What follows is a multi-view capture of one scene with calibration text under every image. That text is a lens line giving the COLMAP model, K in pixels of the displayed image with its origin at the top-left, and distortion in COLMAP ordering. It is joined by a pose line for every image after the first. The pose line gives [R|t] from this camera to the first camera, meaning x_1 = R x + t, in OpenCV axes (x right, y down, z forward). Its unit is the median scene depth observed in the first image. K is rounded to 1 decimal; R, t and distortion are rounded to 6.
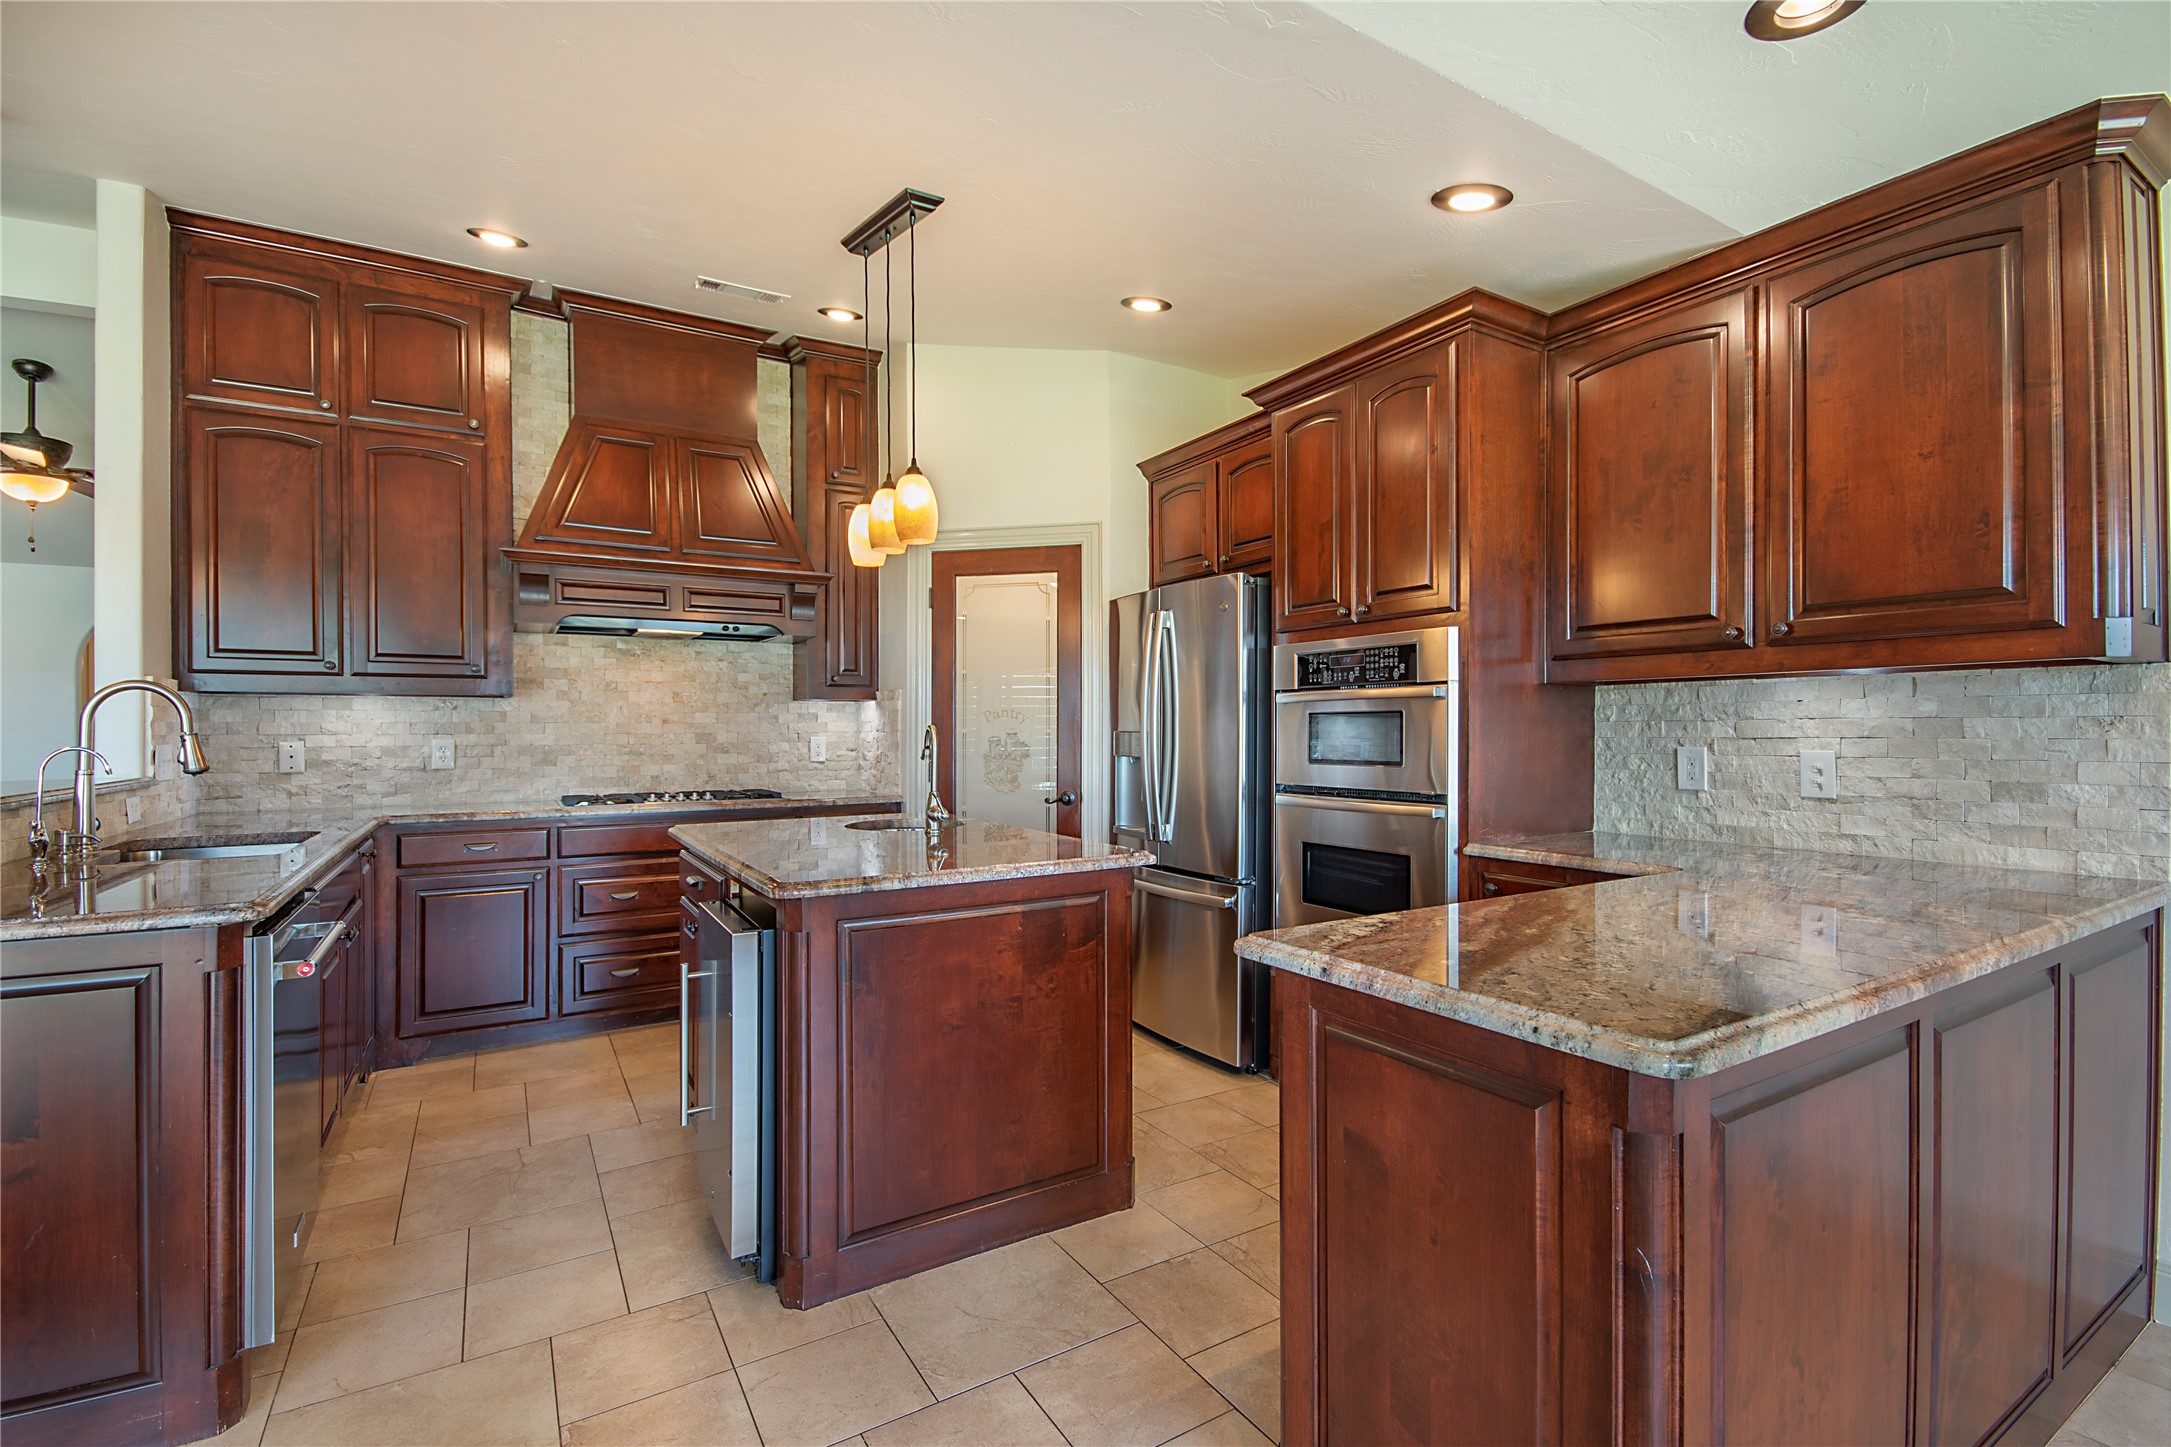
lens RADIAL K [[975.7, 0, 1089.2], [0, 975.7, 727.5], [0, 0, 1]] dist [0.008923, -0.006709]
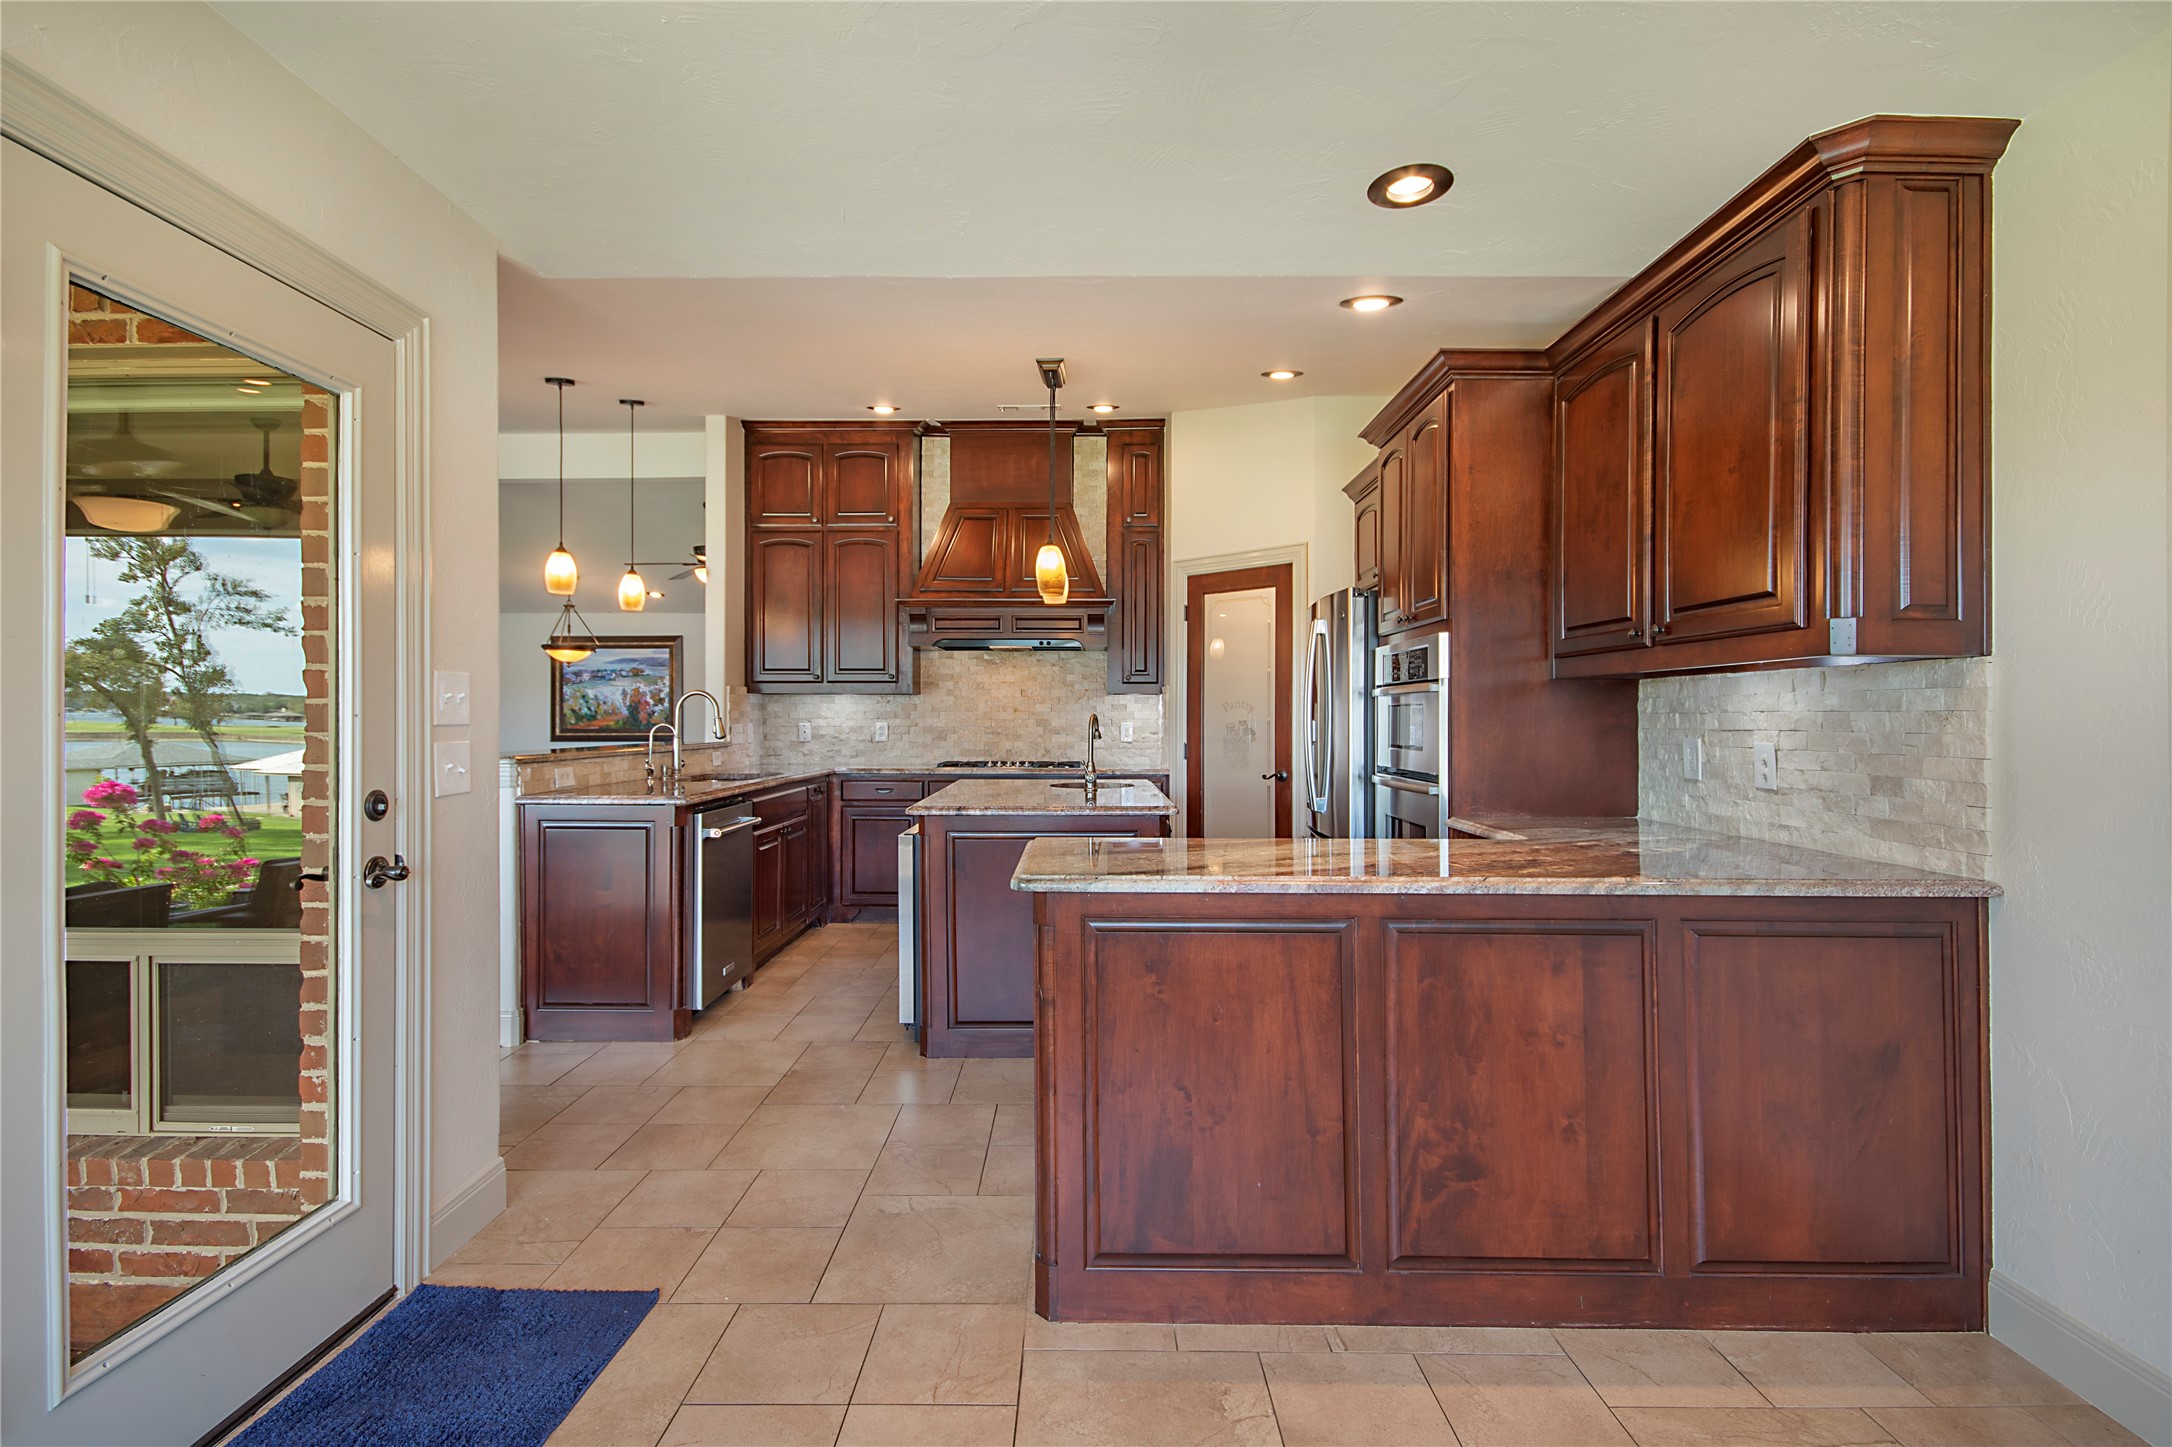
lens RADIAL K [[976.2, 0, 1069.0], [0, 976.2, 713.7], [0, 0, 1]] dist [0.008923, -0.006709]
pose [[0.849377, 0.002984, -0.527777, 0.470214], [-0.003158, 0.999995, 0.000572, -0.003714], [0.527776, 0.001181, 0.849383, -0.182154]]
